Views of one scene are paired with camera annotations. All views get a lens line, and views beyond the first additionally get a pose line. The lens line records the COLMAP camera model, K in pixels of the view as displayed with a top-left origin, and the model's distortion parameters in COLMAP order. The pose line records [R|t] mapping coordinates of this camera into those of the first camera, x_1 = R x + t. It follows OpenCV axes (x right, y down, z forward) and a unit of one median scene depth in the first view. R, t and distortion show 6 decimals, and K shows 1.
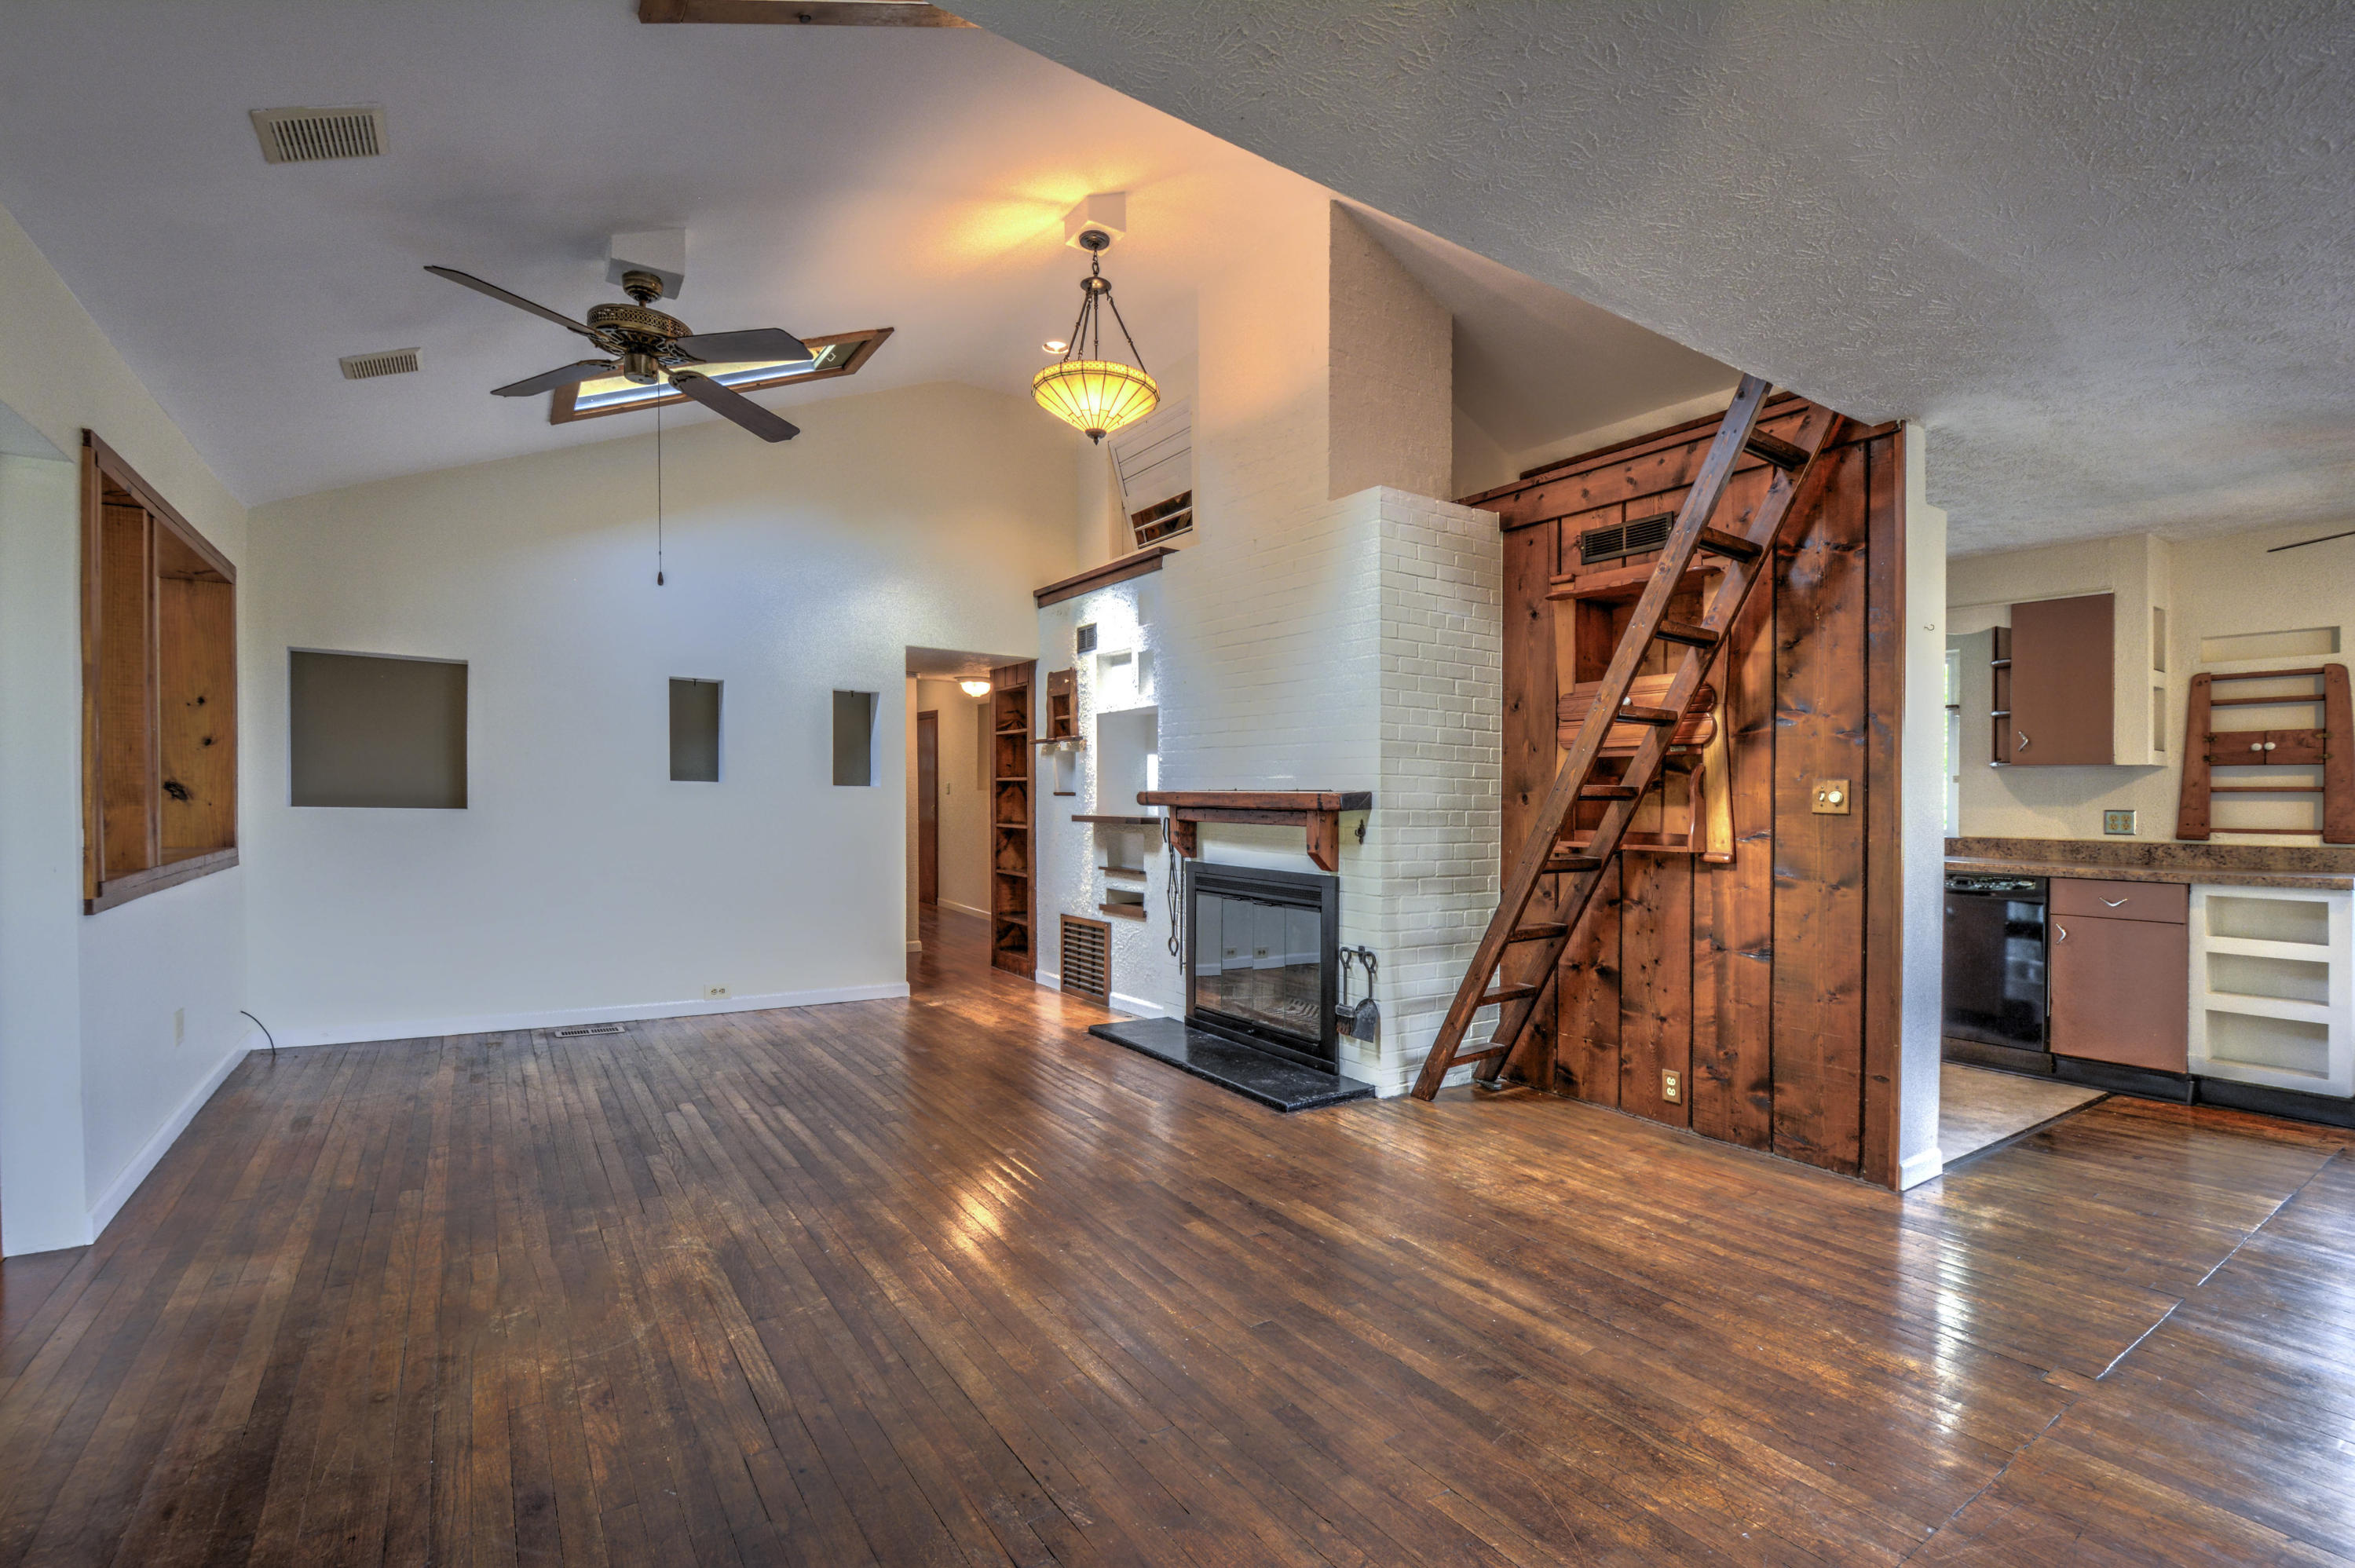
lens RADIAL K [[1050.3, 0, 1167.8], [0, 1050.3, 817.4], [0, 0, 1]] dist [0.000314, -0.012501]
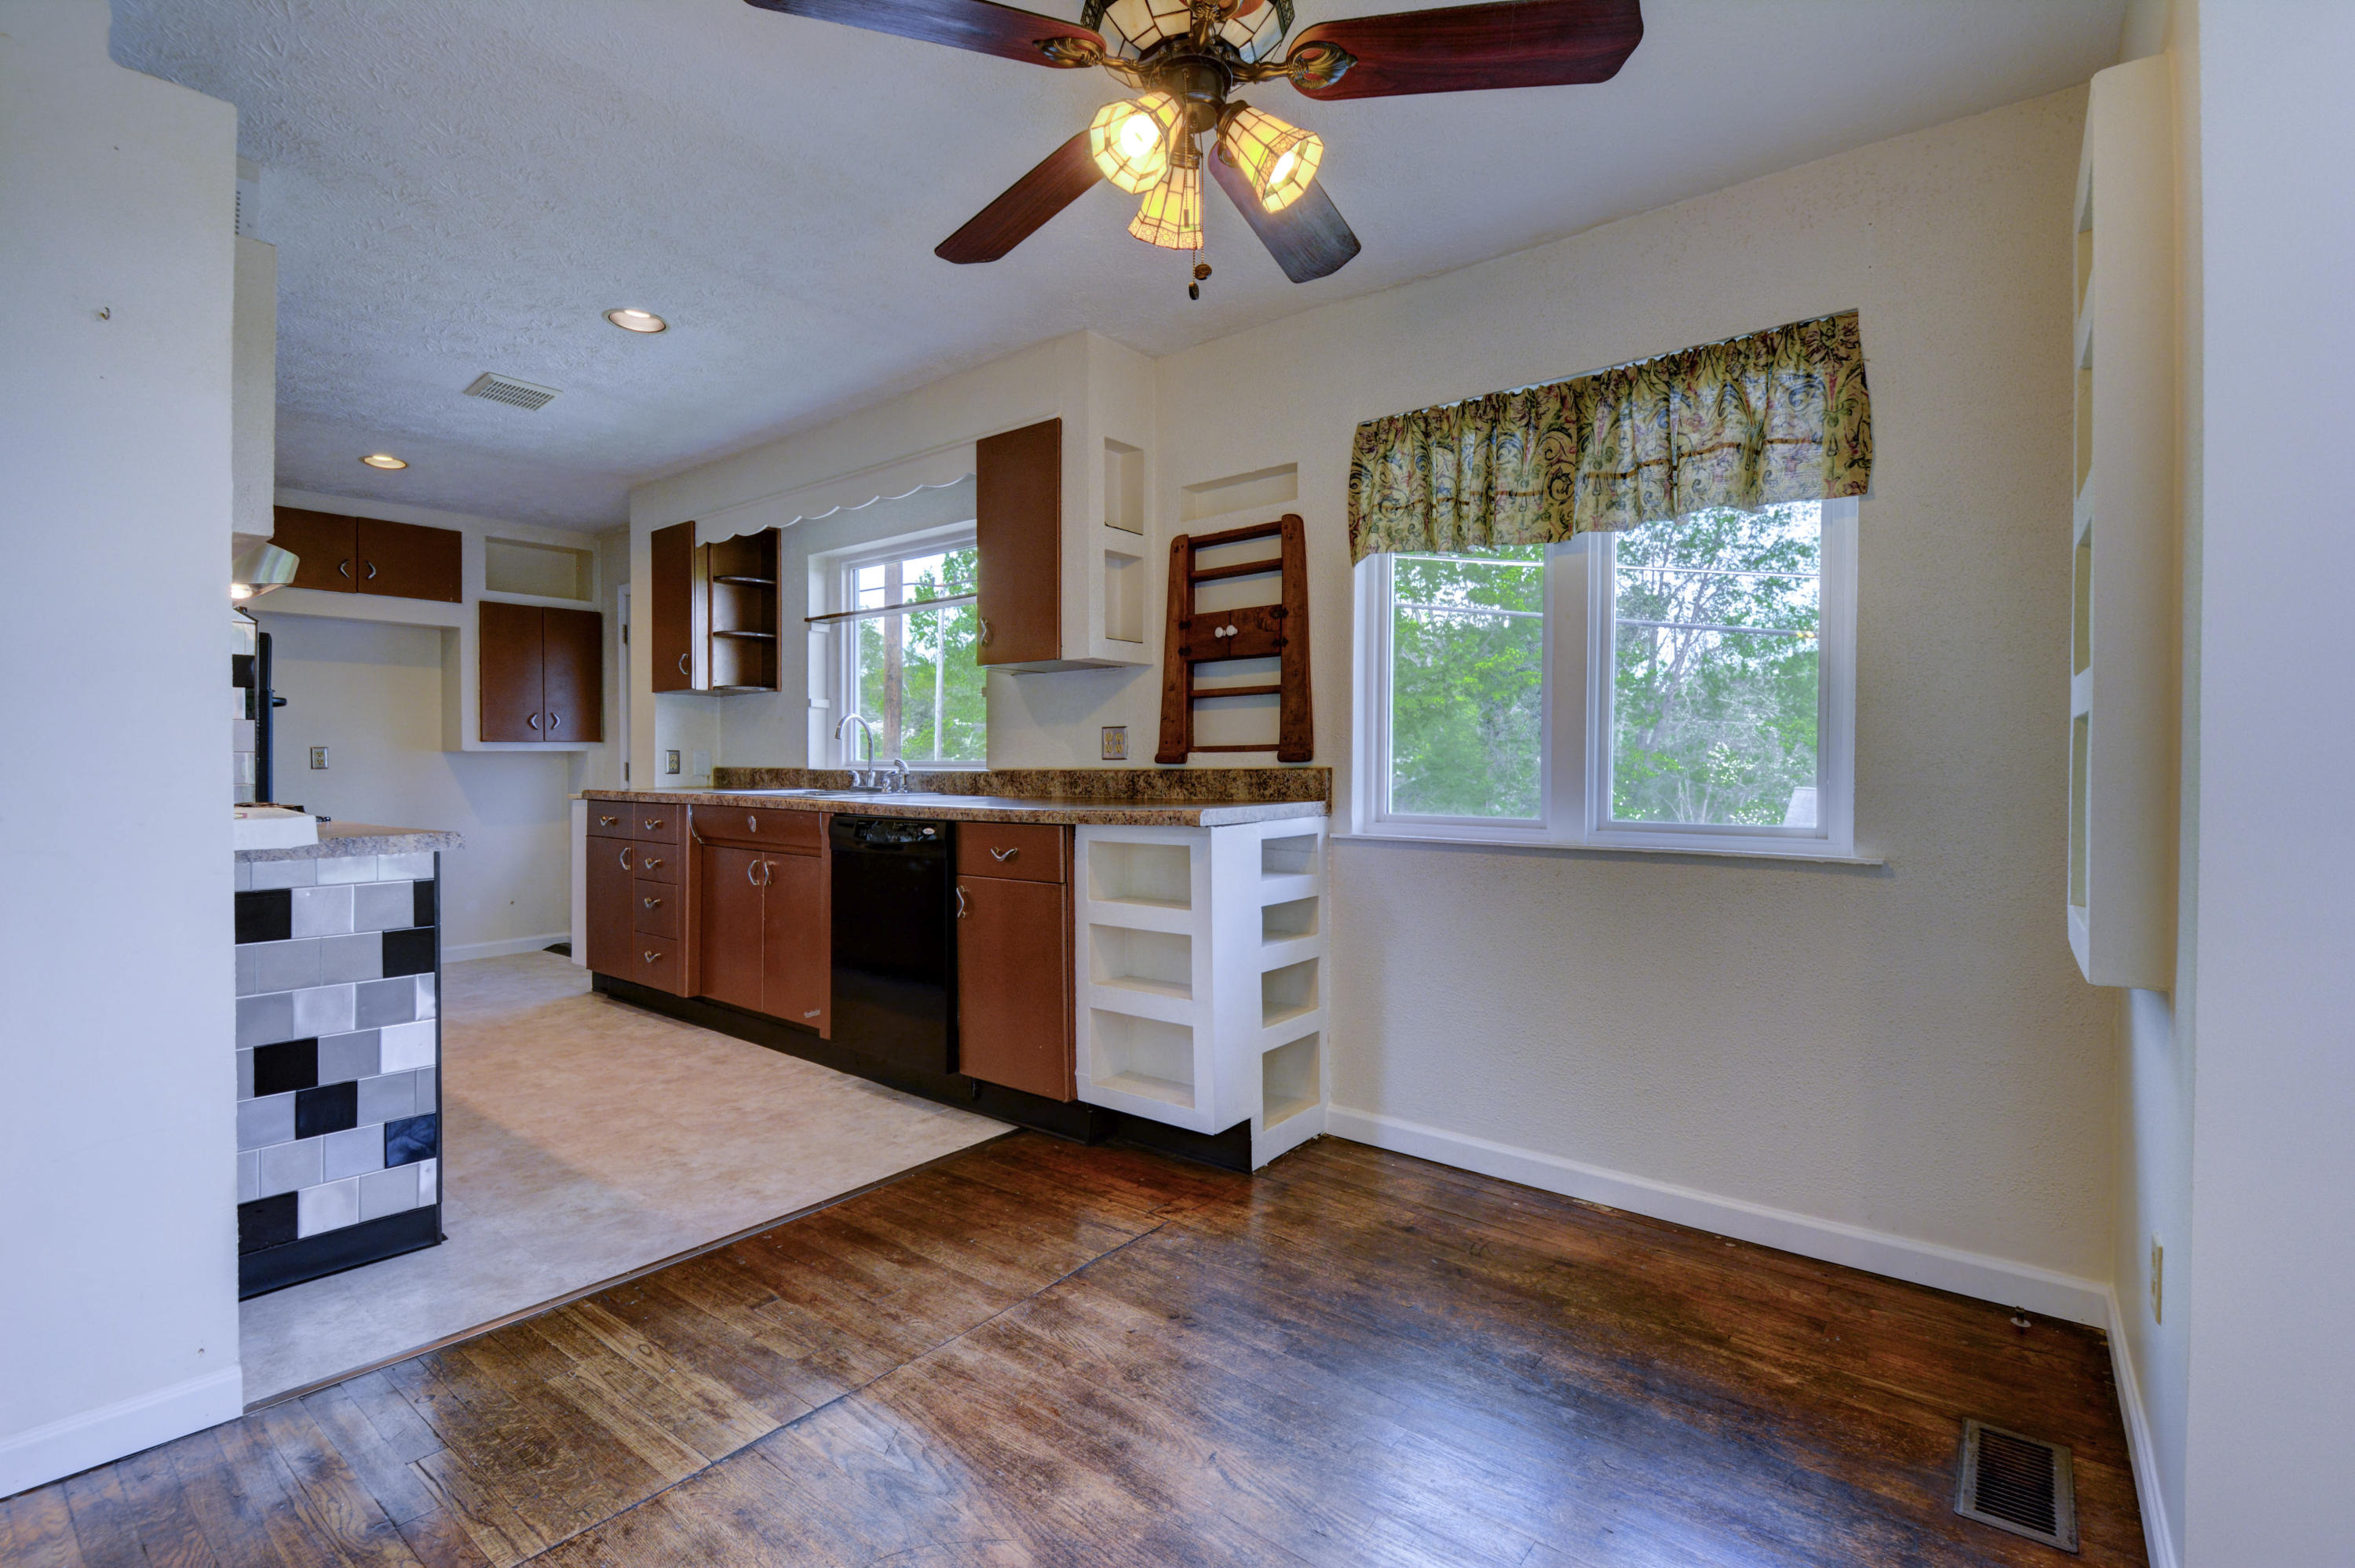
lens RADIAL K [[1039.2, 0, 1177.5], [0, 1039.2, 784.0], [0, 0, 1]] dist [0.001307, -0.014532]
pose [[0.959096, -0.023946, 0.282068, 0.791734], [0.023847, 0.999708, 0.003786, 0.033594], [-0.282076, 0.003096, 0.959387, 0.300427]]
